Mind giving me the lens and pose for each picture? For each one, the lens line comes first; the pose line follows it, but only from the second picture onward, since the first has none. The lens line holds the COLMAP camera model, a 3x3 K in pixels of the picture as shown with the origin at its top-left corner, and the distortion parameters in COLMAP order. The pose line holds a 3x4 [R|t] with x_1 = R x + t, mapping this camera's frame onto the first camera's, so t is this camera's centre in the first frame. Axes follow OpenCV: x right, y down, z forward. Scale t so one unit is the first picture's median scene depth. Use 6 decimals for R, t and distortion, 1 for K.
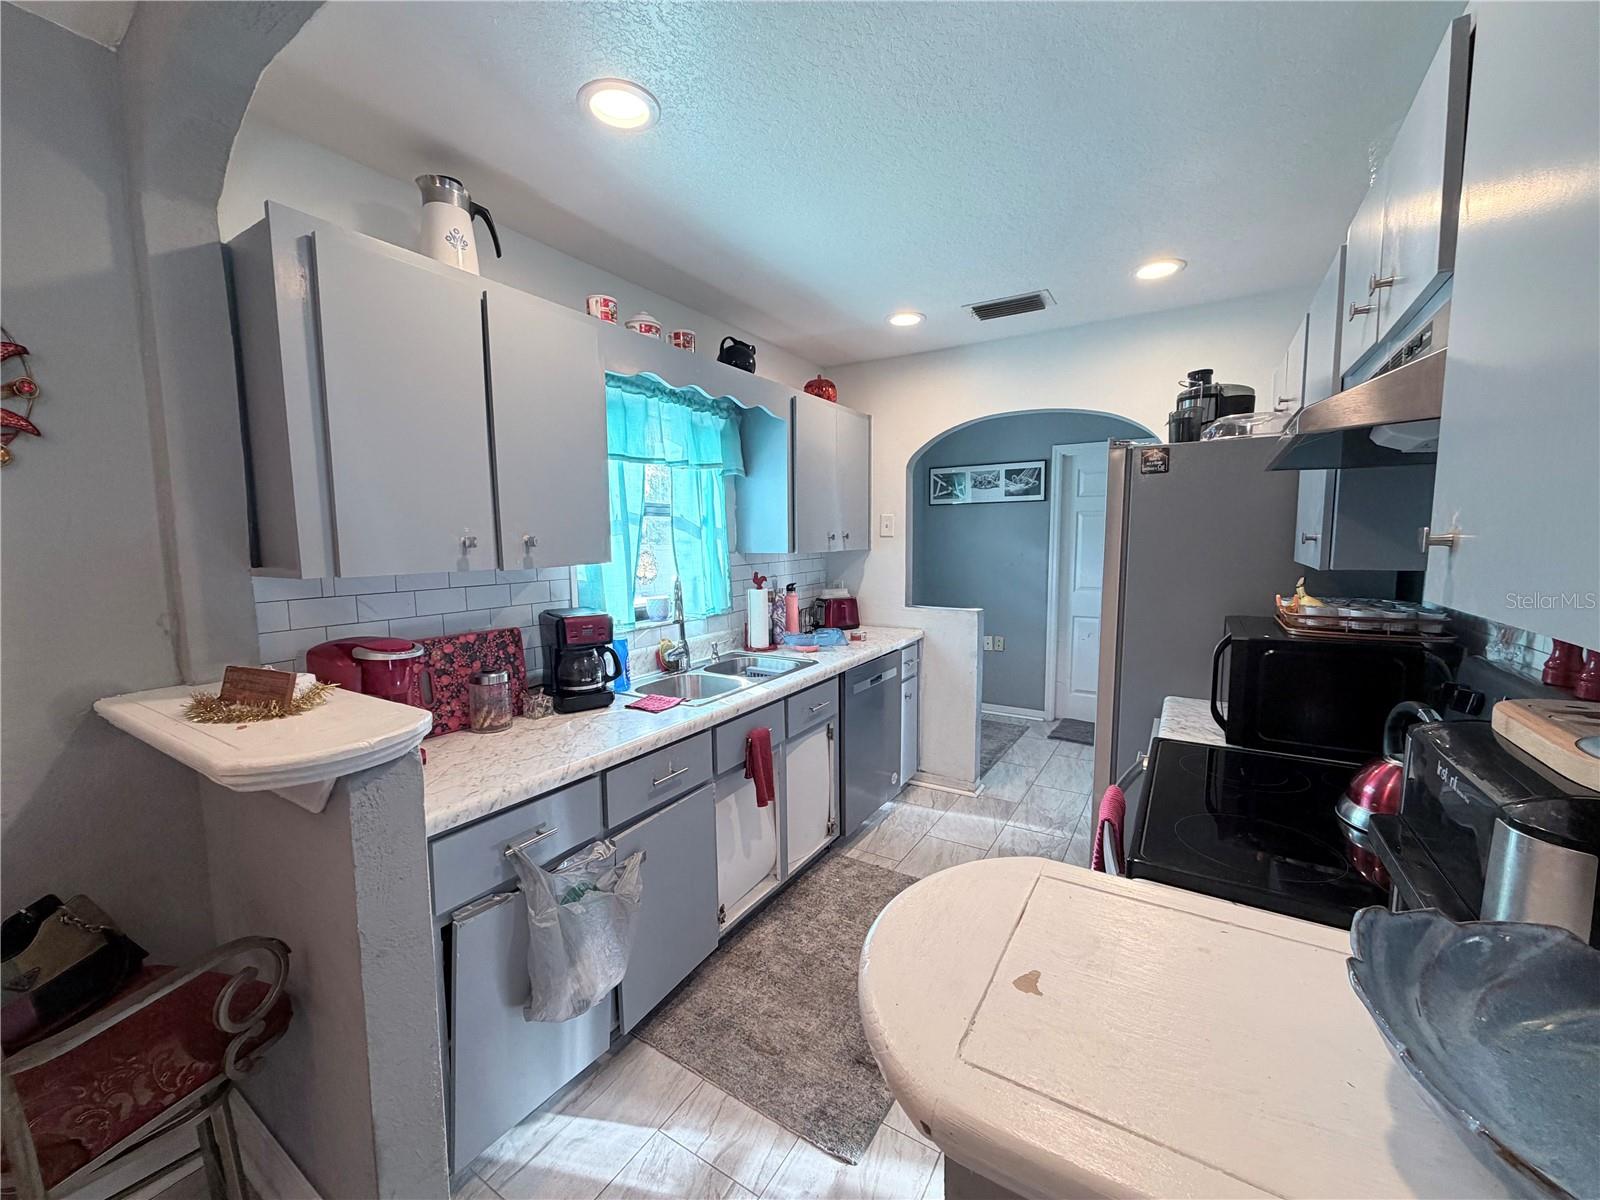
lens RADIAL K [[636.3, 0, 794.6], [0, 636.3, 601.8], [0, 0, 1]] dist [0.000285, 0.000402]
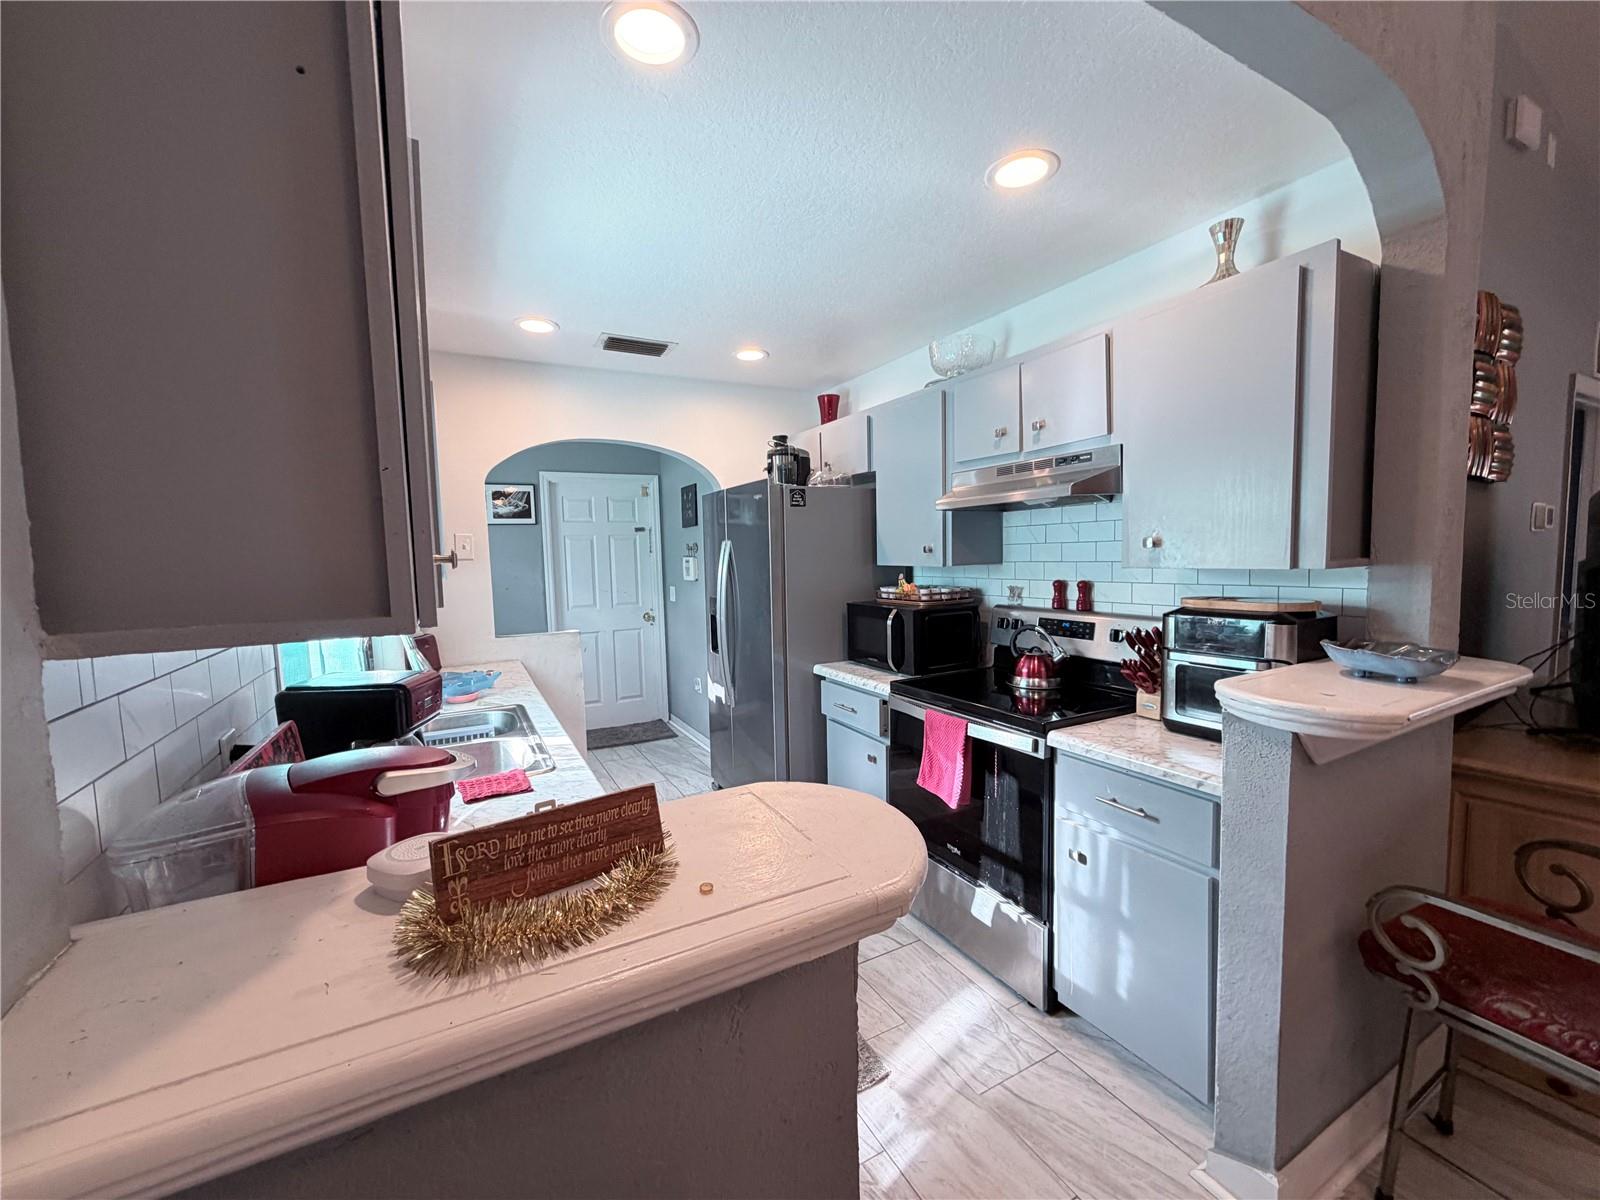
lens RADIAL K [[636.3, 0, 794.6], [0, 636.3, 601.8], [0, 0, 1]] dist [0.000285, 0.000402]
pose [[0.491891, -0.072153, 0.867662, -0.293674], [0.110613, 0.993664, 0.019923, -0.010506], [-0.863602, 0.086175, 0.496756, 0.149051]]
